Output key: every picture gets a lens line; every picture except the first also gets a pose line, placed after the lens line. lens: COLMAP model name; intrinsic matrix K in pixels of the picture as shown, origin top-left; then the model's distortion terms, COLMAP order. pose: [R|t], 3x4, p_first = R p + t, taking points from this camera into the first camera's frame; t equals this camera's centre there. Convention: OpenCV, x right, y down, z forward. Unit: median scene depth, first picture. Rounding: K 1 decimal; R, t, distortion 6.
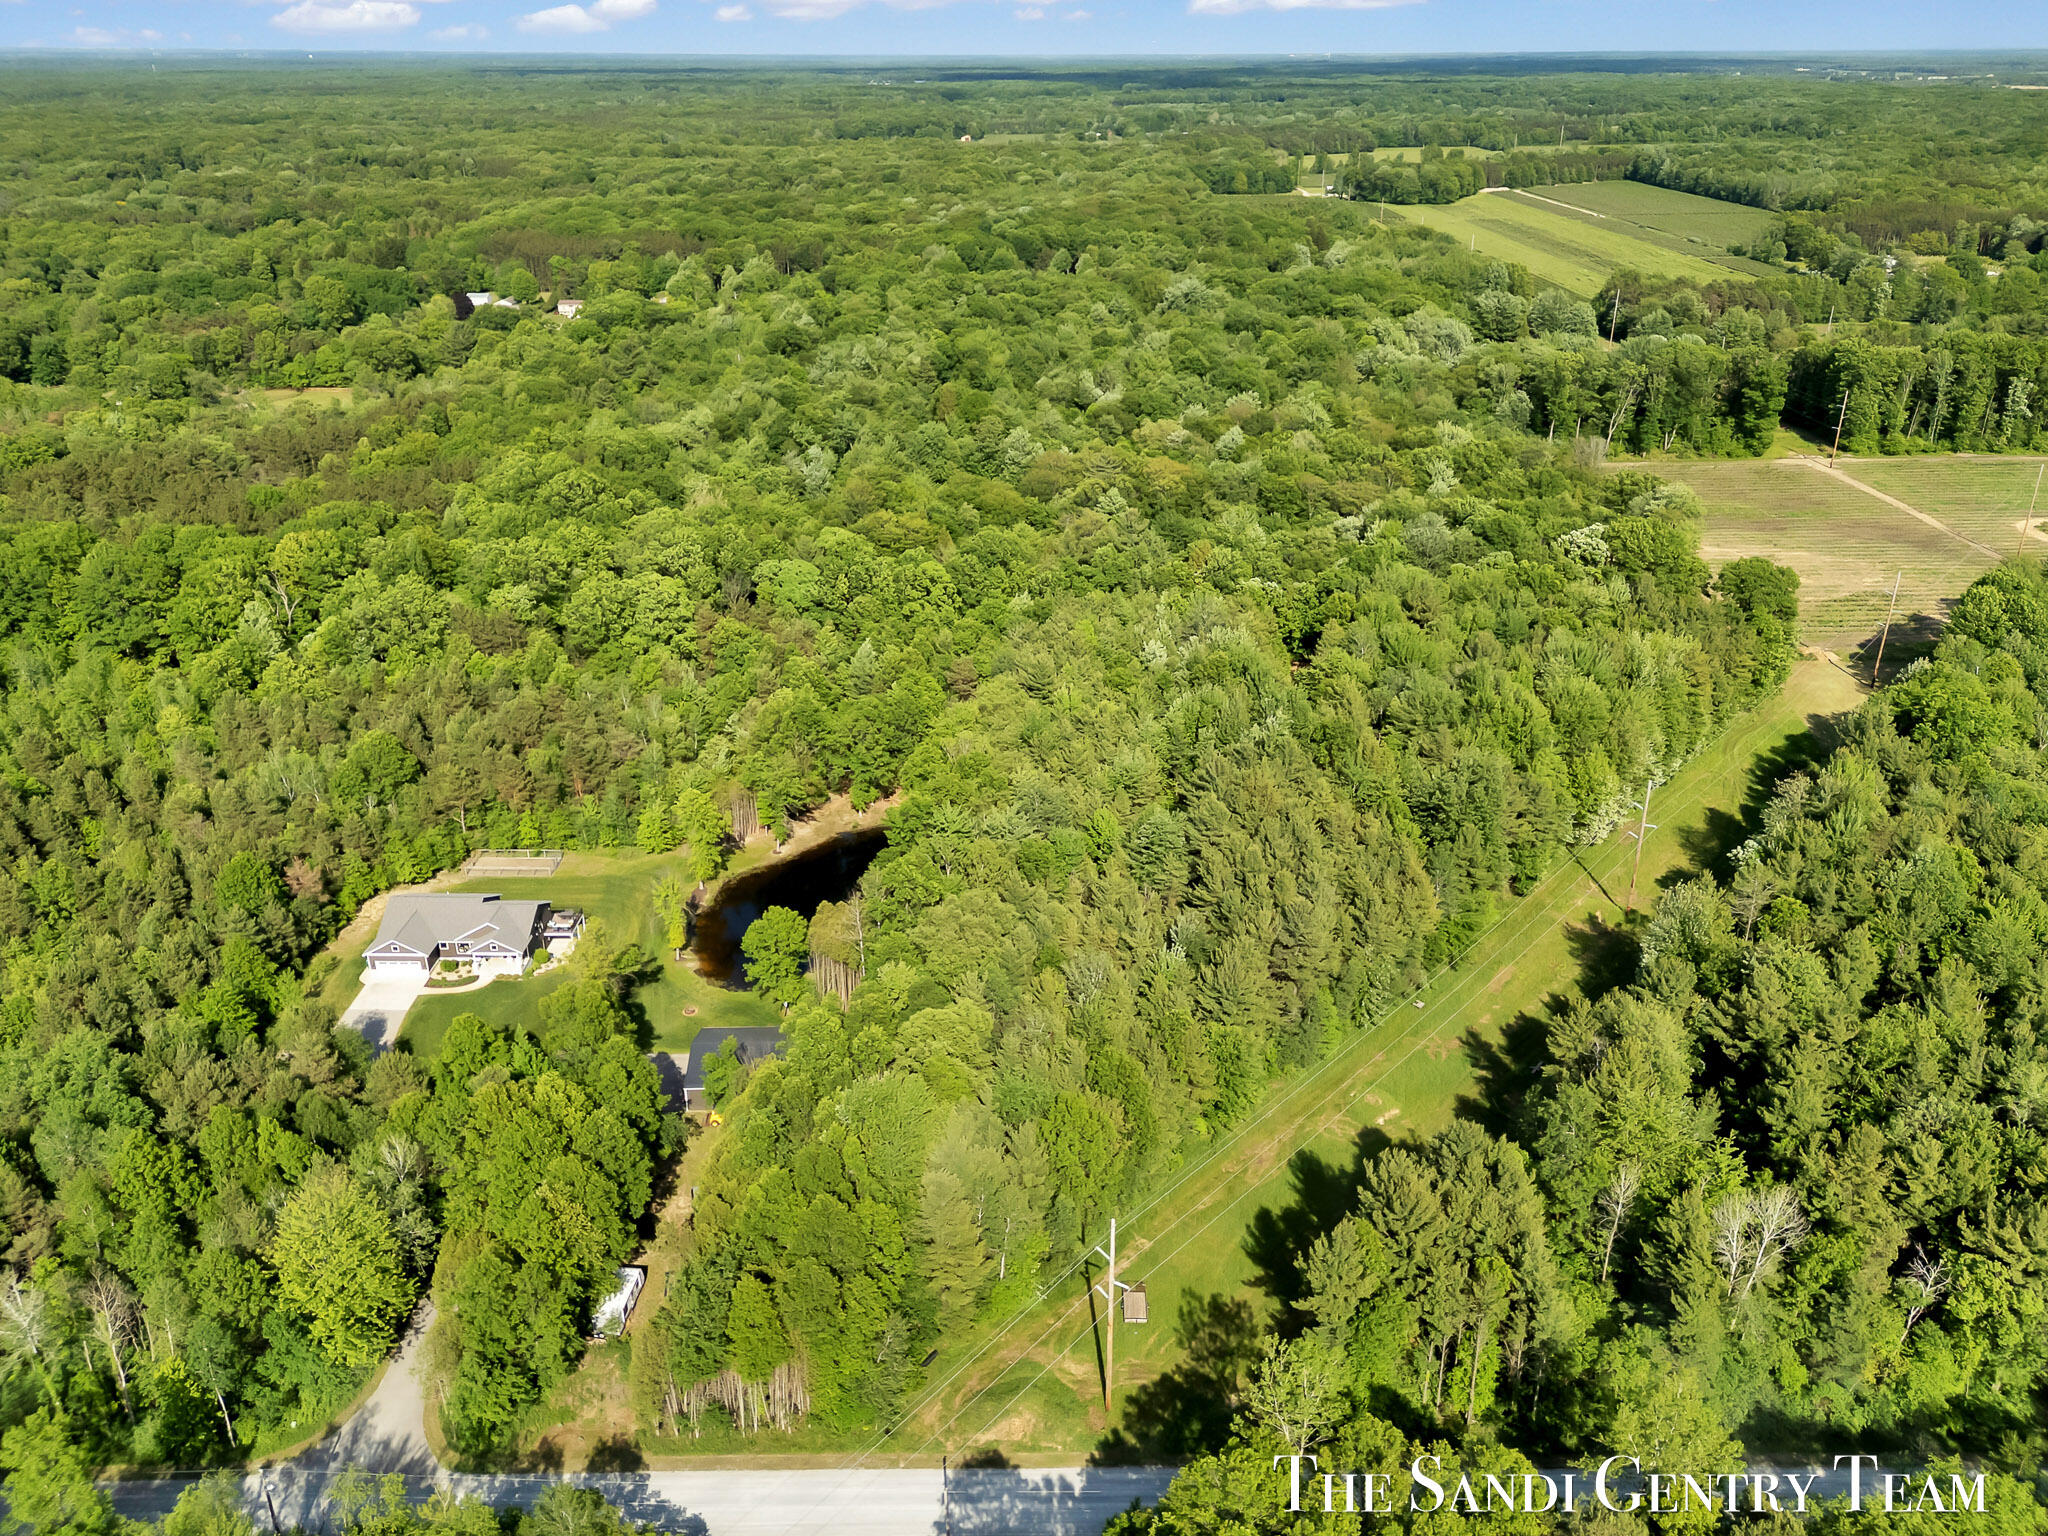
lens RADIAL K [[1480.8, 0, 1035.0], [0, 1480.8, 713.6], [0, 0, 1]] dist [0.044514, -0.079589]
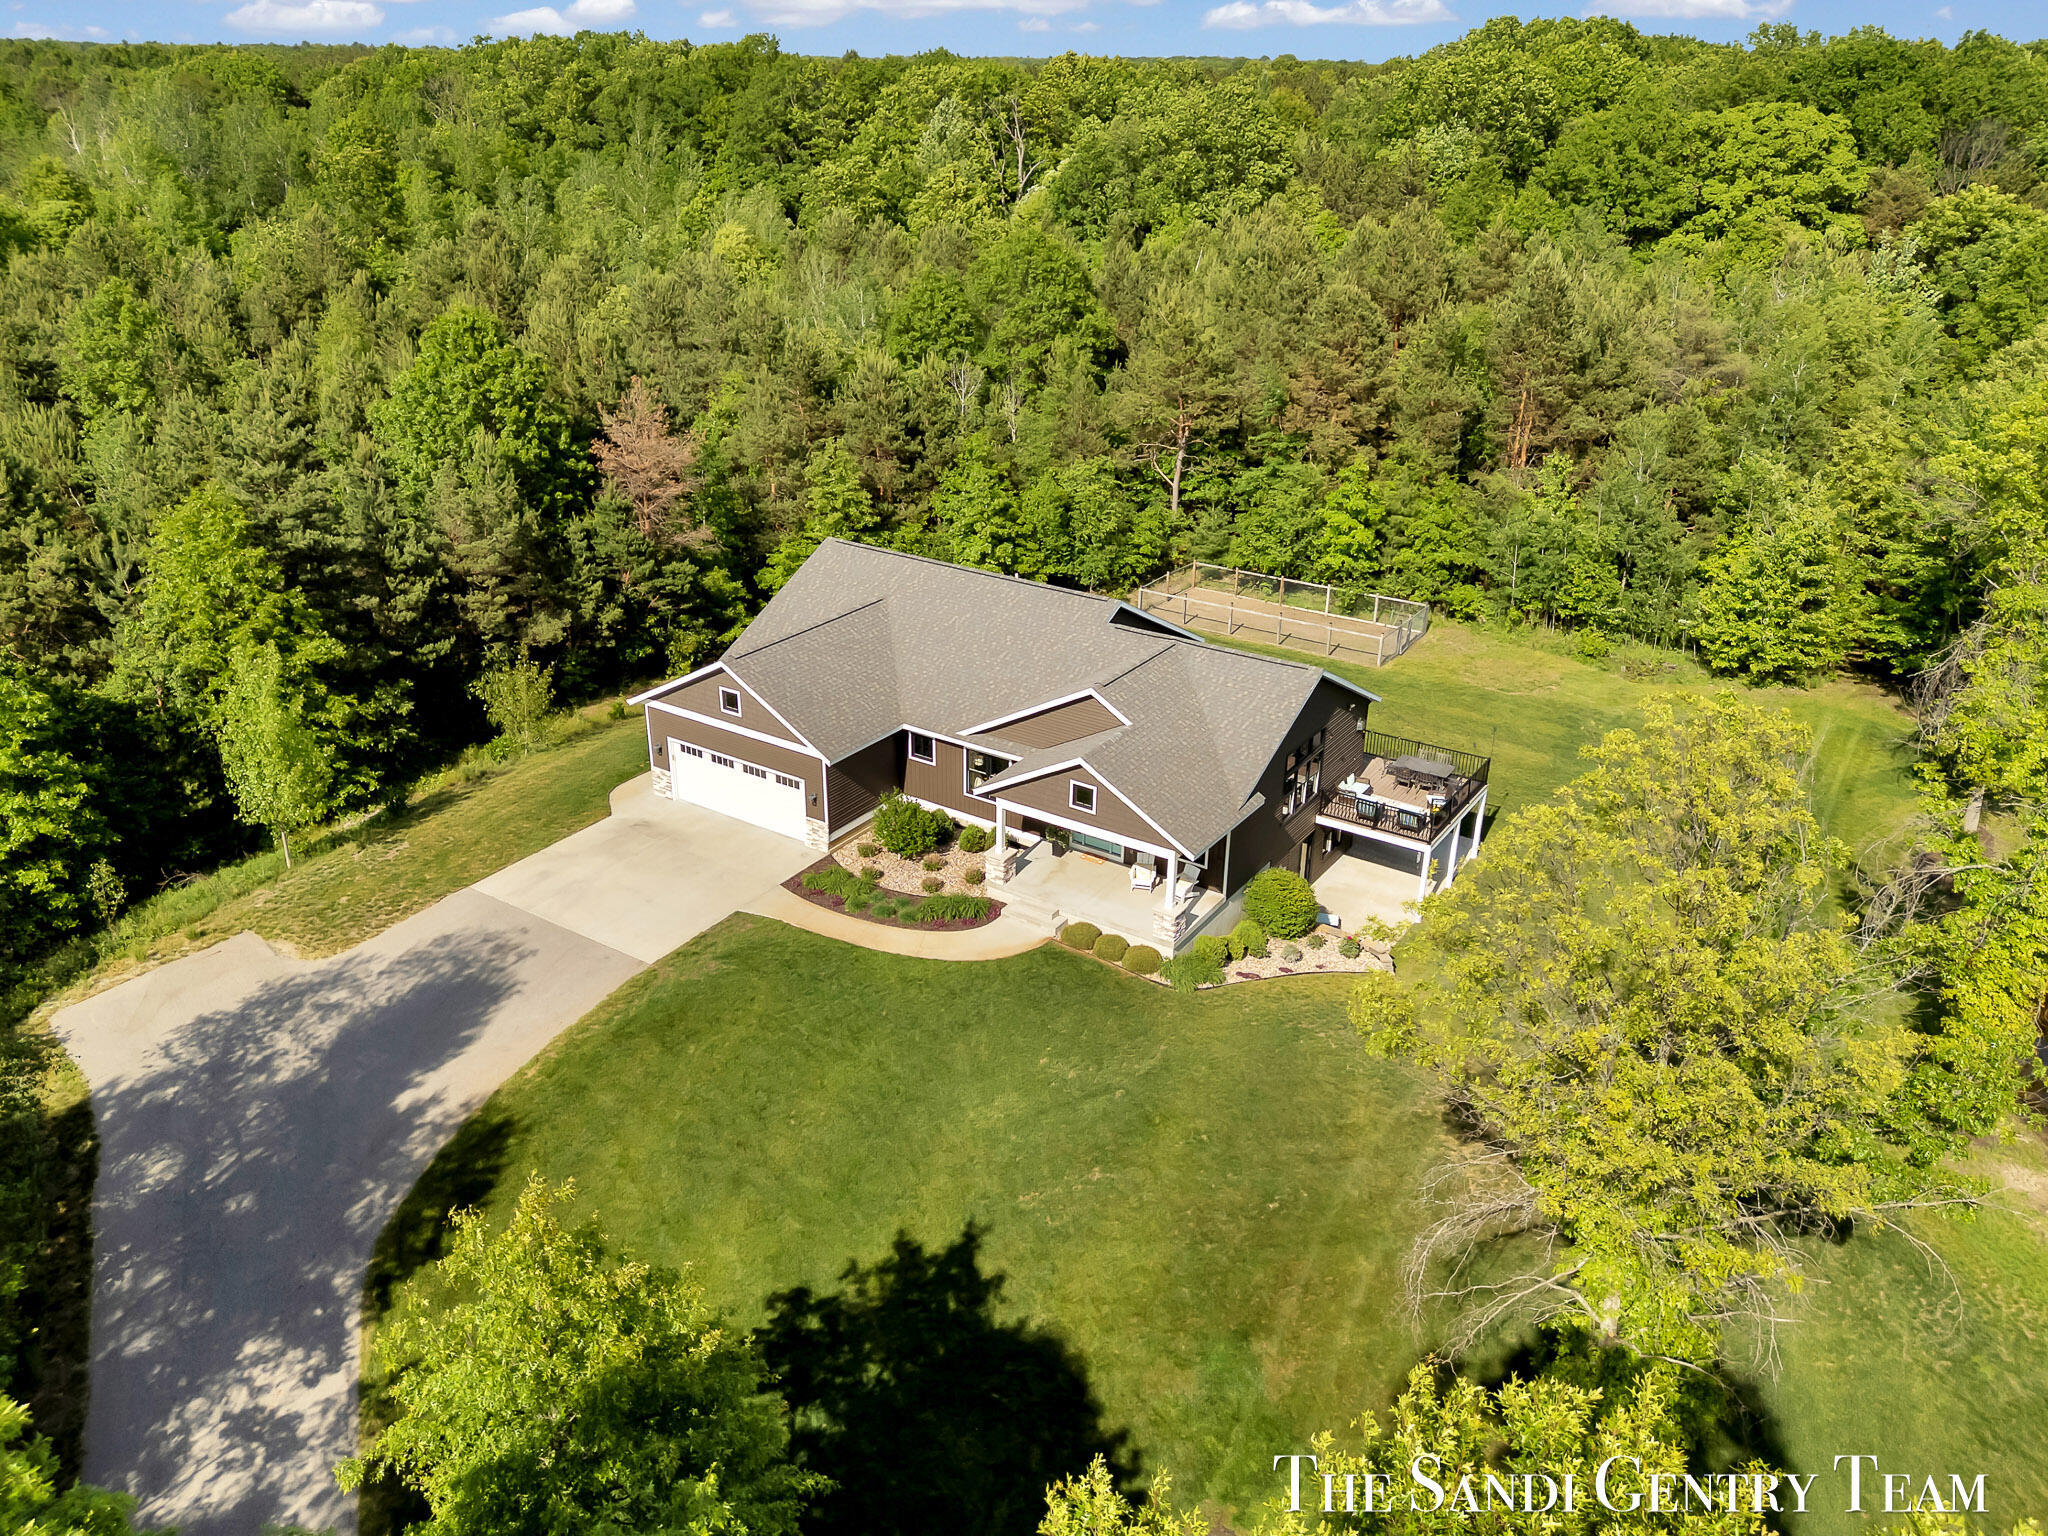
lens RADIAL K [[1526.4, 0, 1019.4], [0, 1526.4, 727.3], [0, 0, 1]] dist [0.040731, -0.061911]
pose [[0.832687, 0.218924, -0.508630, -0.259945], [-0.215418, 0.974244, 0.066668, 0.133477], [0.510124, 0.054055, 0.858400, 0.800812]]
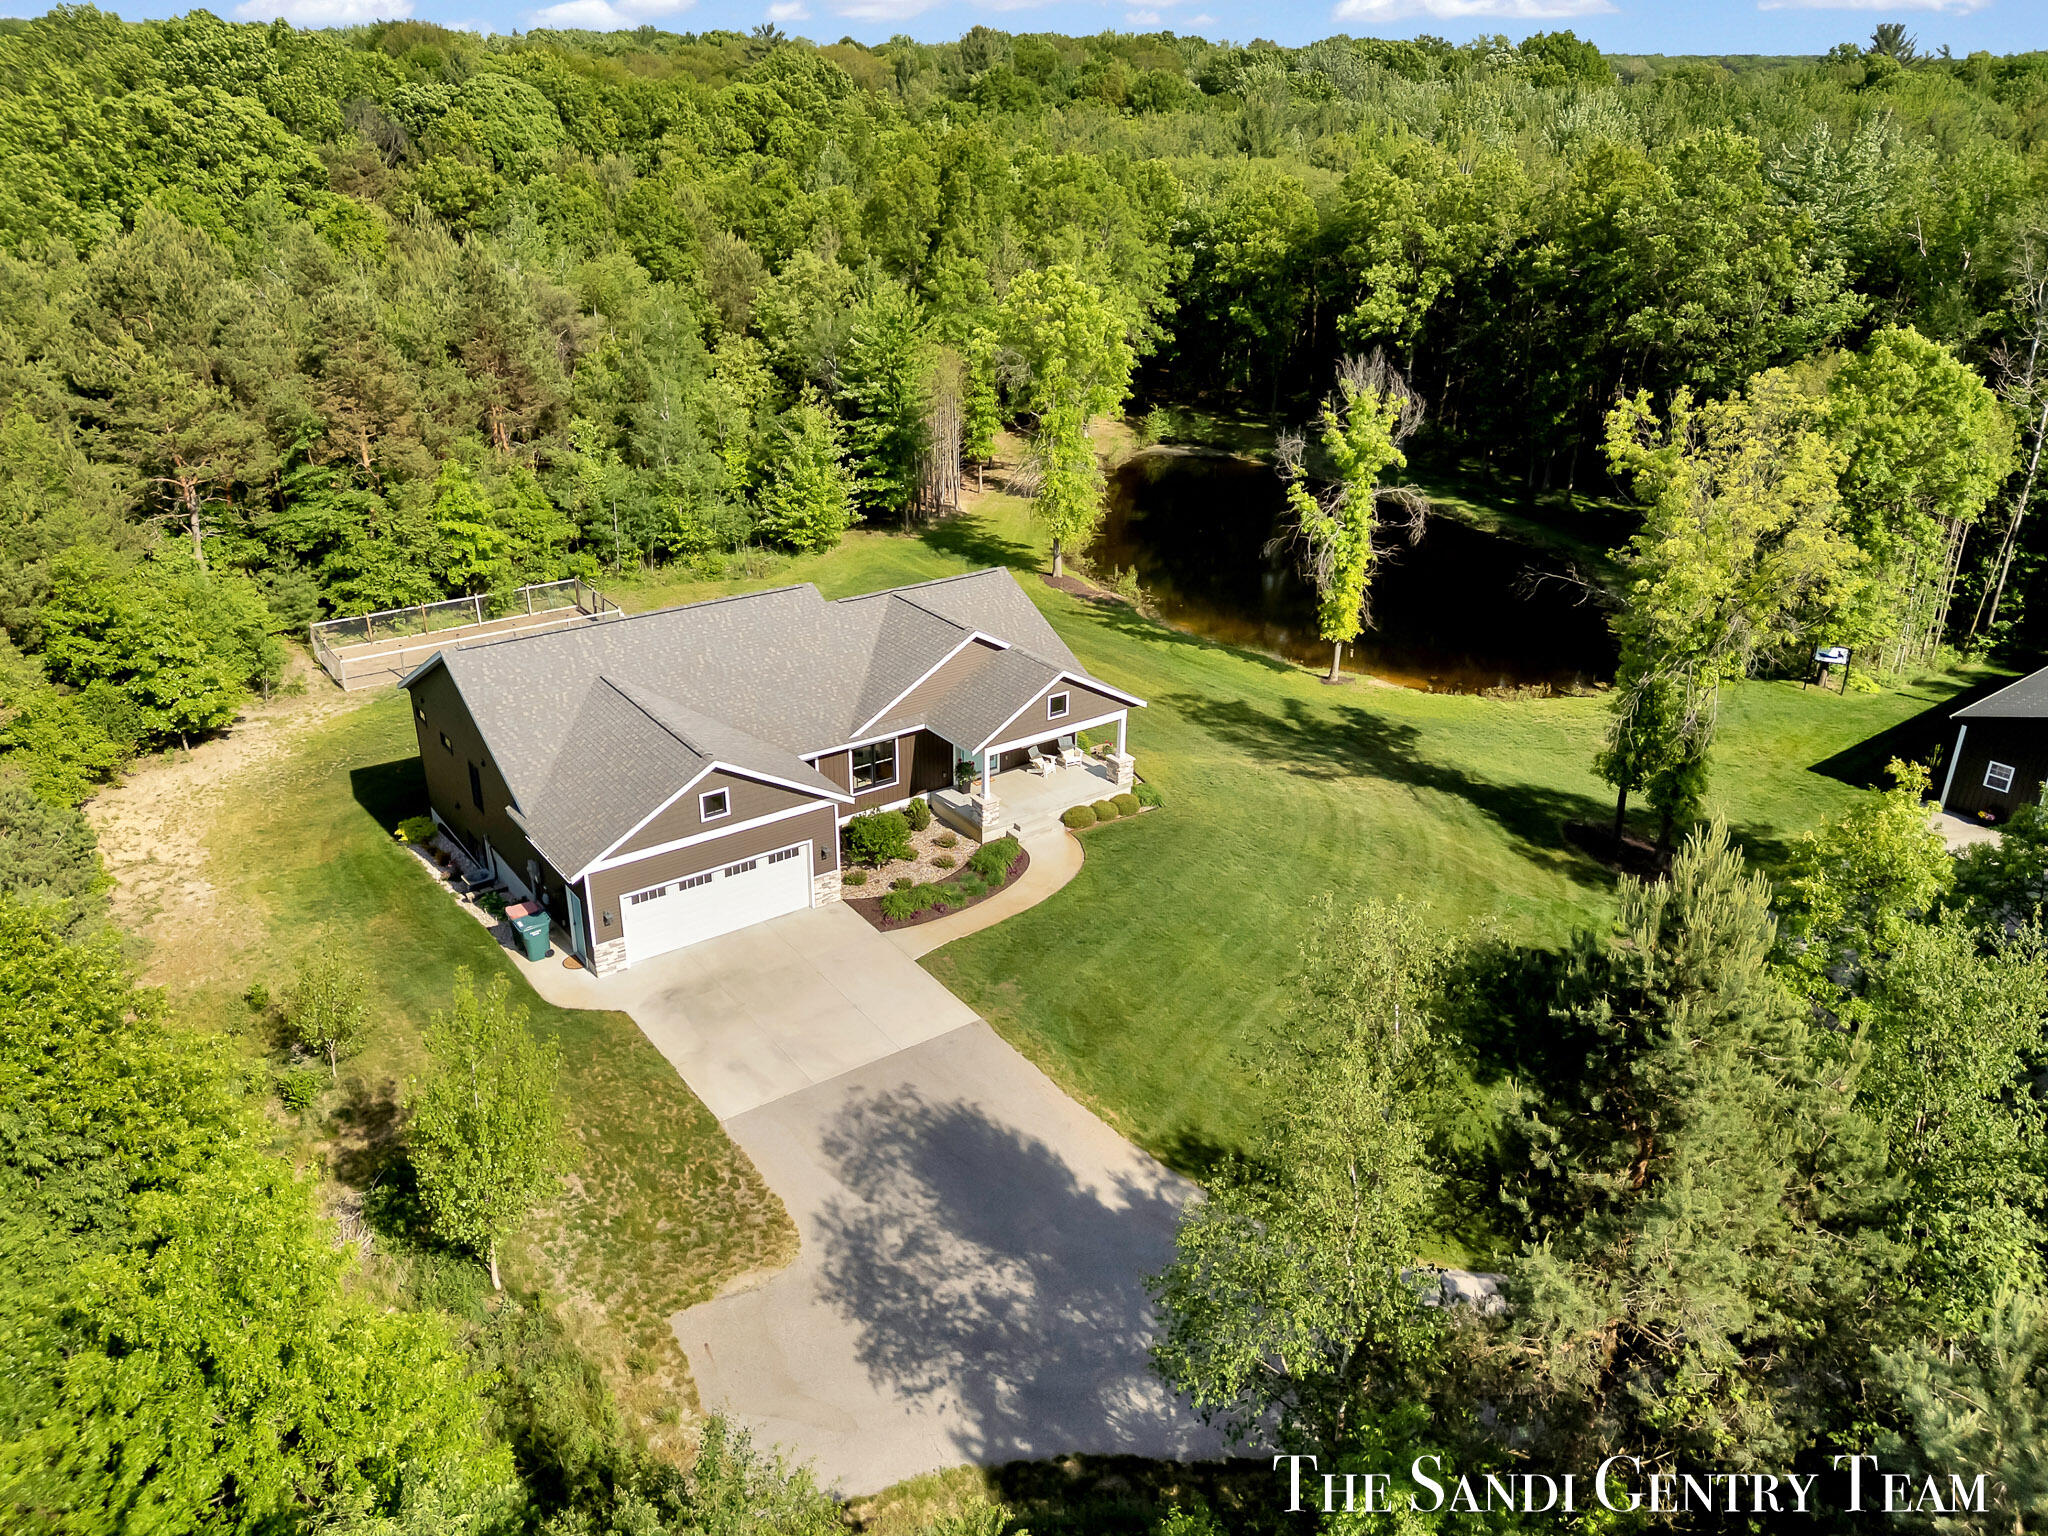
lens RADIAL K [[1480.8, 0, 1035.0], [0, 1480.8, 713.6], [0, 0, 1]] dist [0.044514, -0.079589]
pose [[0.820332, -0.217951, 0.528728, -0.495426], [0.206890, 0.975012, 0.080924, 0.135151], [-0.533153, 0.043004, 0.844925, 0.781845]]
